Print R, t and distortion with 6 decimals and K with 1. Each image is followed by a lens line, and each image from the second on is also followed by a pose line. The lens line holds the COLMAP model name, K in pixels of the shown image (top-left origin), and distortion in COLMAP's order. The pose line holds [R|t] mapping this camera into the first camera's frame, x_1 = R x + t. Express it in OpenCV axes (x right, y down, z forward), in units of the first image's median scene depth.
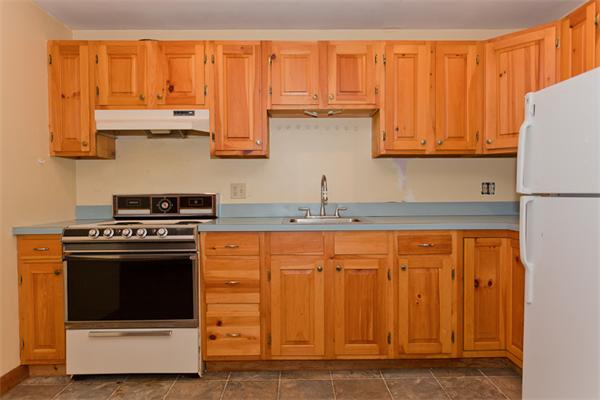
lens RADIAL K [[374.6, 0, 300.0], [0, 374.6, 200.0], [0, 0, 1]] dist [-0.019173, 0.000725]
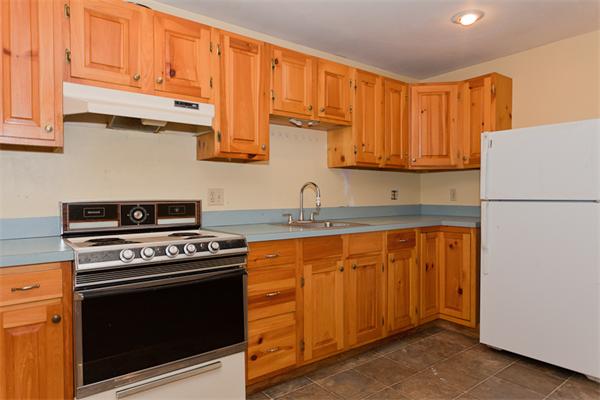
lens RADIAL K [[374.6, 0, 300.0], [0, 374.6, 200.0], [0, 0, 1]] dist [-0.019173, 0.000725]
pose [[0.804007, -0.003970, 0.594607, -0.609646], [0.010123, 0.999924, -0.007011, -0.009387], [-0.594534, 0.011656, 0.803986, 0.172622]]
